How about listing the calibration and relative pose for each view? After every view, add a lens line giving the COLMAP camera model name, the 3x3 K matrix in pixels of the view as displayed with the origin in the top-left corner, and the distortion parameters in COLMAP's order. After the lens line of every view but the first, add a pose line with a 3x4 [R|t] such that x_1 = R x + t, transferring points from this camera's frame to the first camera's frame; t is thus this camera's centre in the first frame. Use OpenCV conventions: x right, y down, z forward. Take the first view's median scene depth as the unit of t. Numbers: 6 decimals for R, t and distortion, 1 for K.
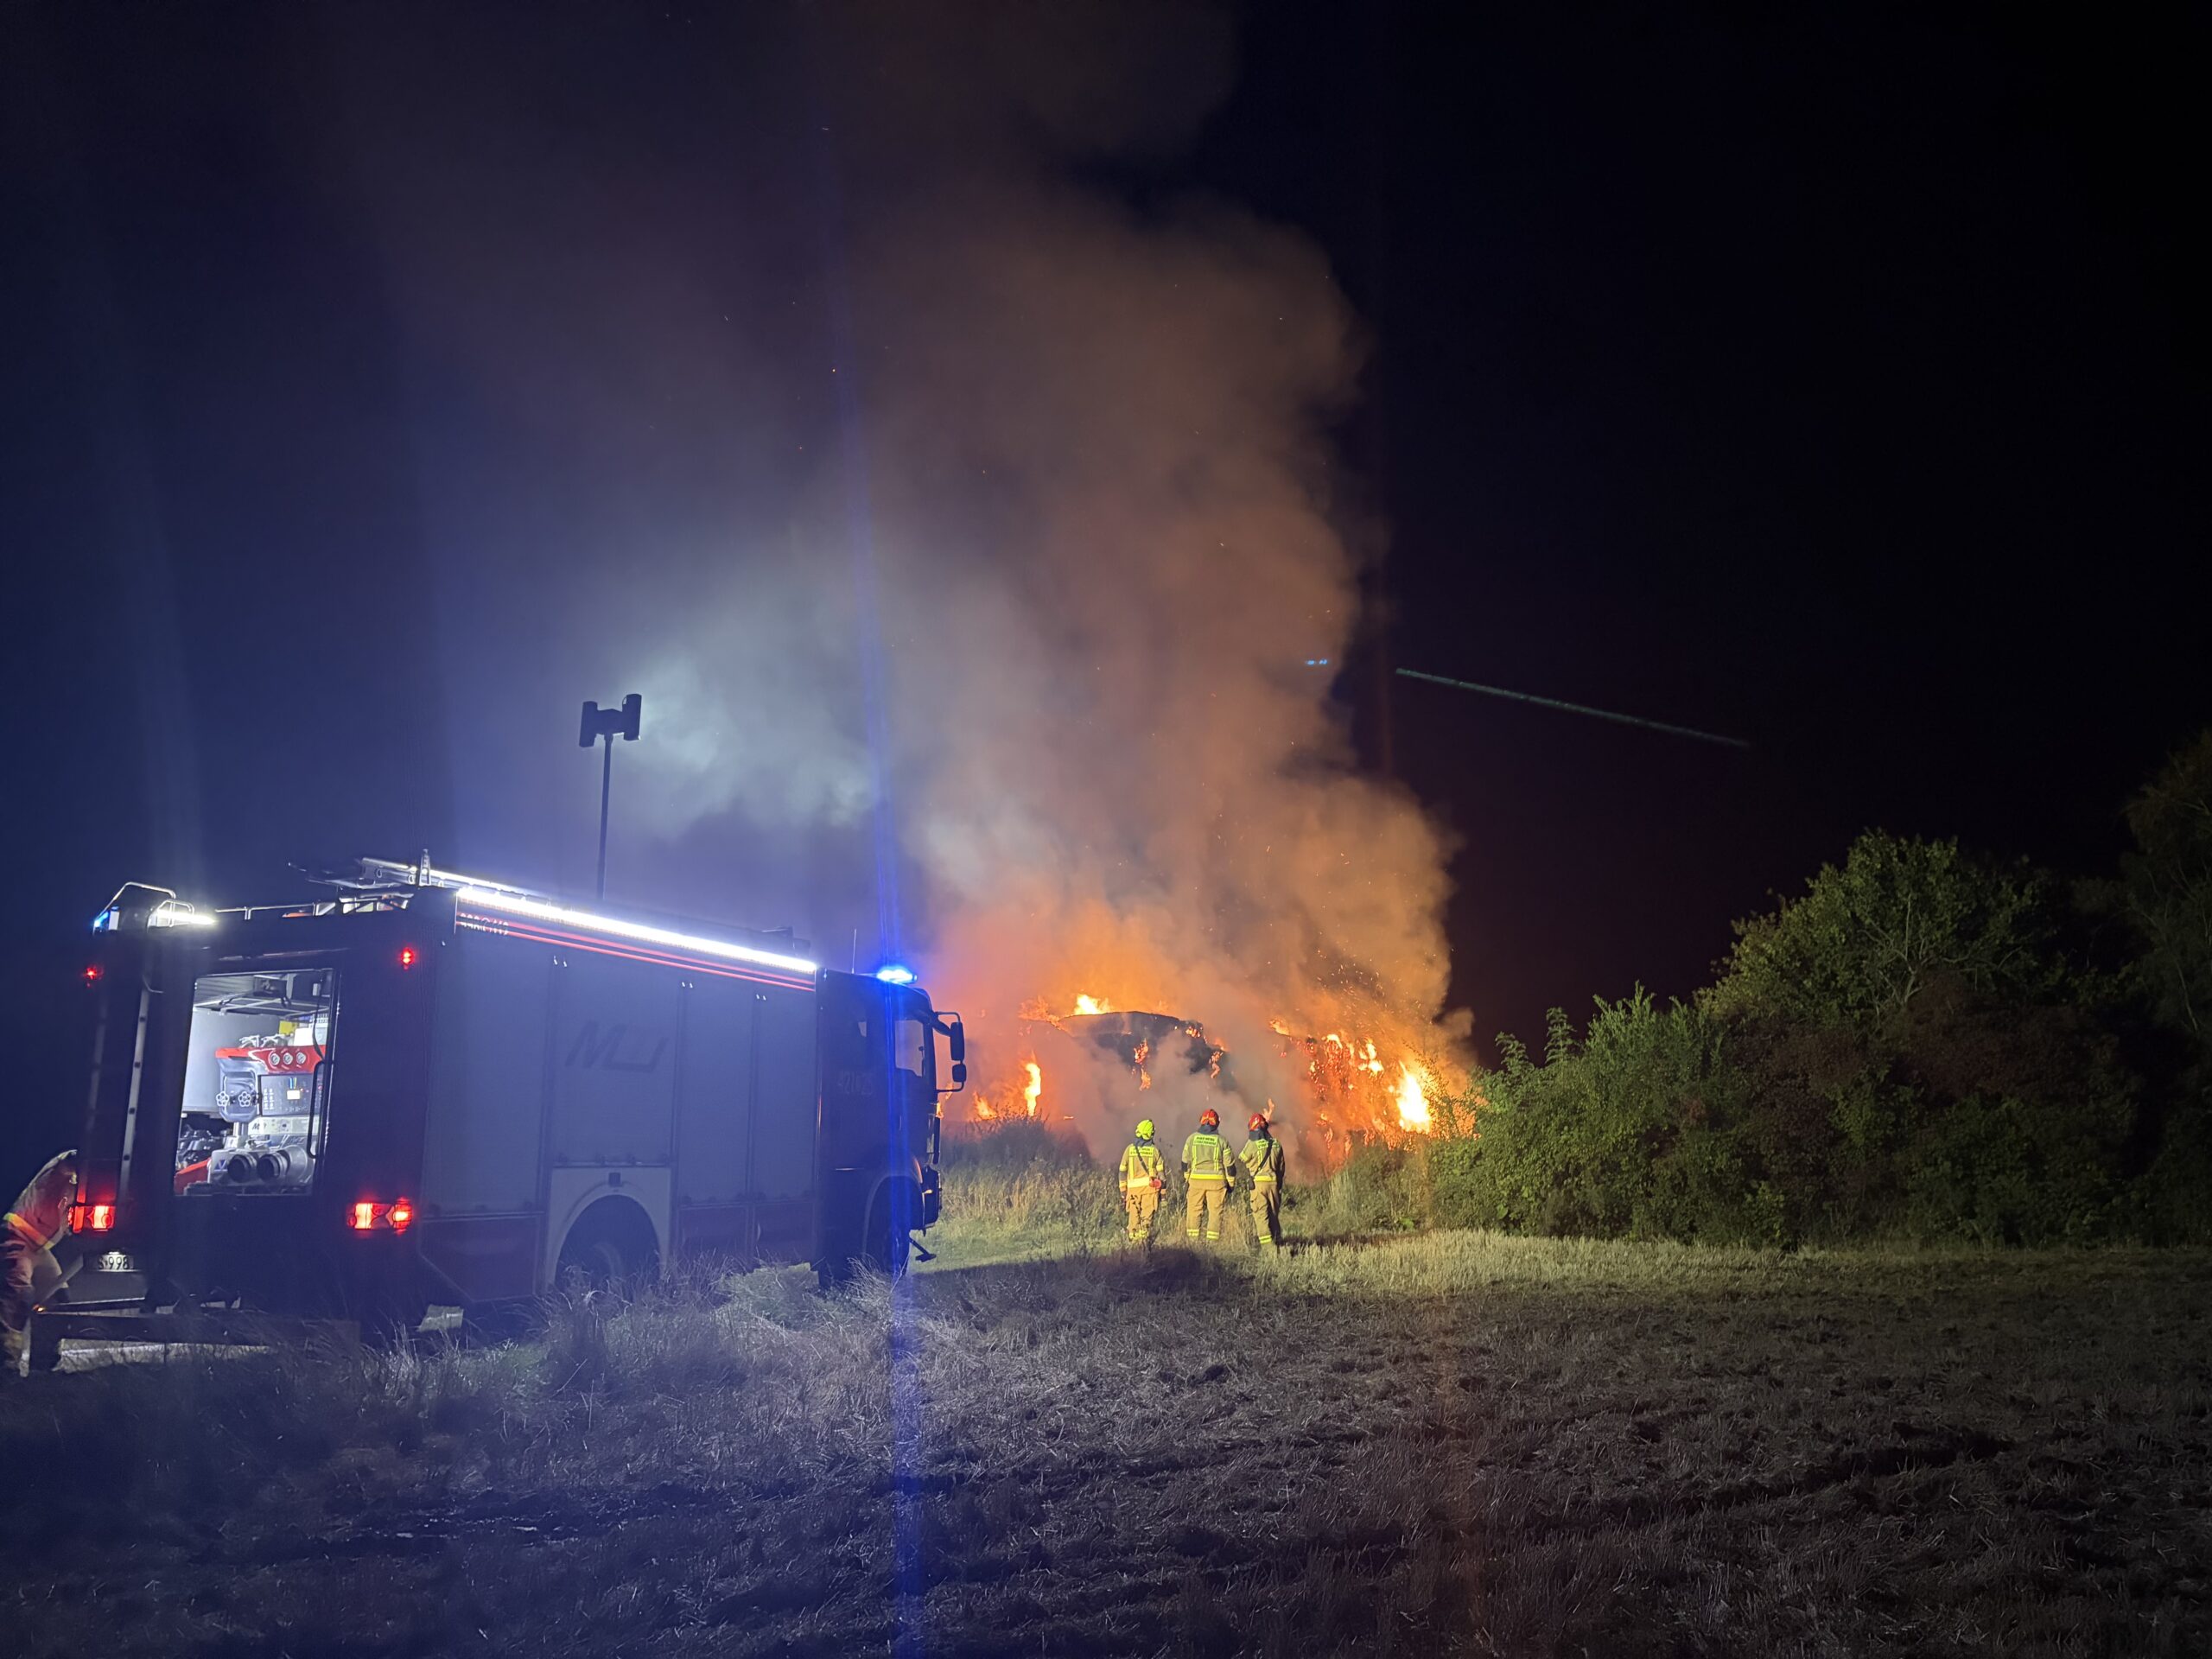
lens RADIAL K [[1662.3, 0, 1106.9], [0, 1662.3, 814.9], [0, 0, 1]] dist [0.036200, -0.004601]
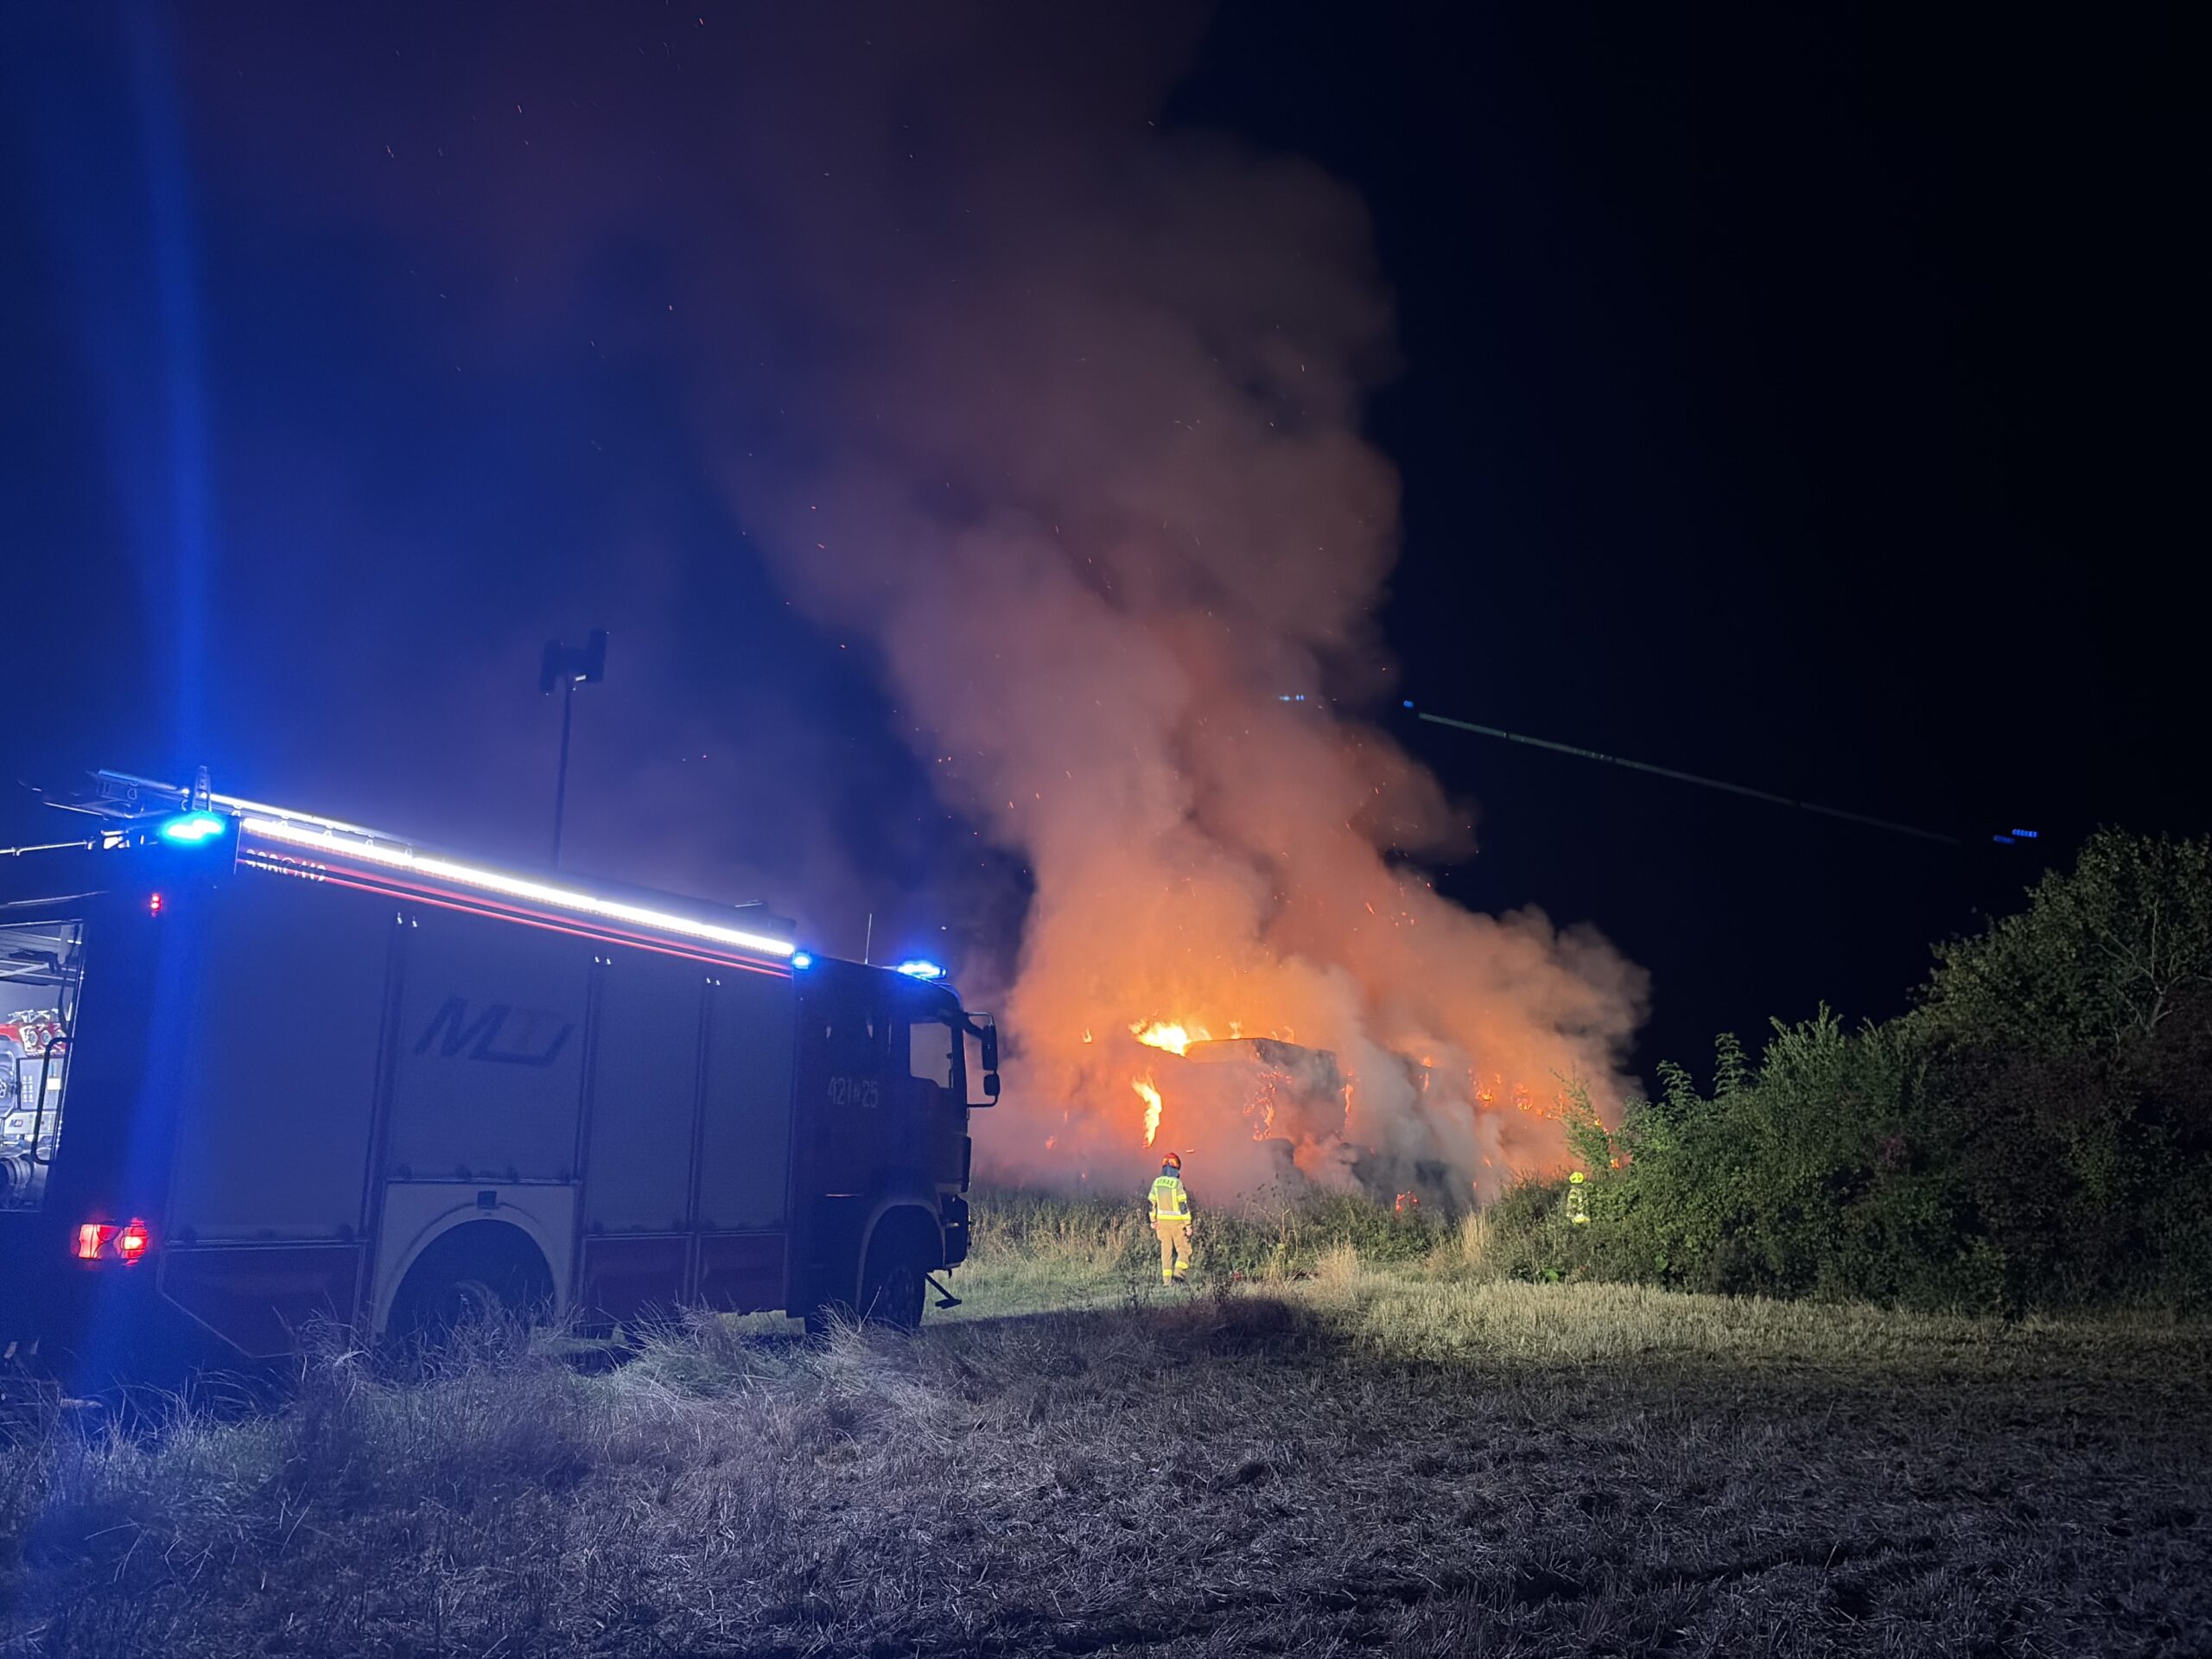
lens RADIAL K [[1675.4, 0, 1106.0], [0, 1675.4, 829.5], [0, 0, 1]] dist [0.038819, -0.004258]
pose [[0.995810, -0.000227, -0.091444, 0.040961], [-0.000780, 0.999939, -0.010975, 0.030435], [0.091441, 0.011001, 0.995750, 0.136669]]
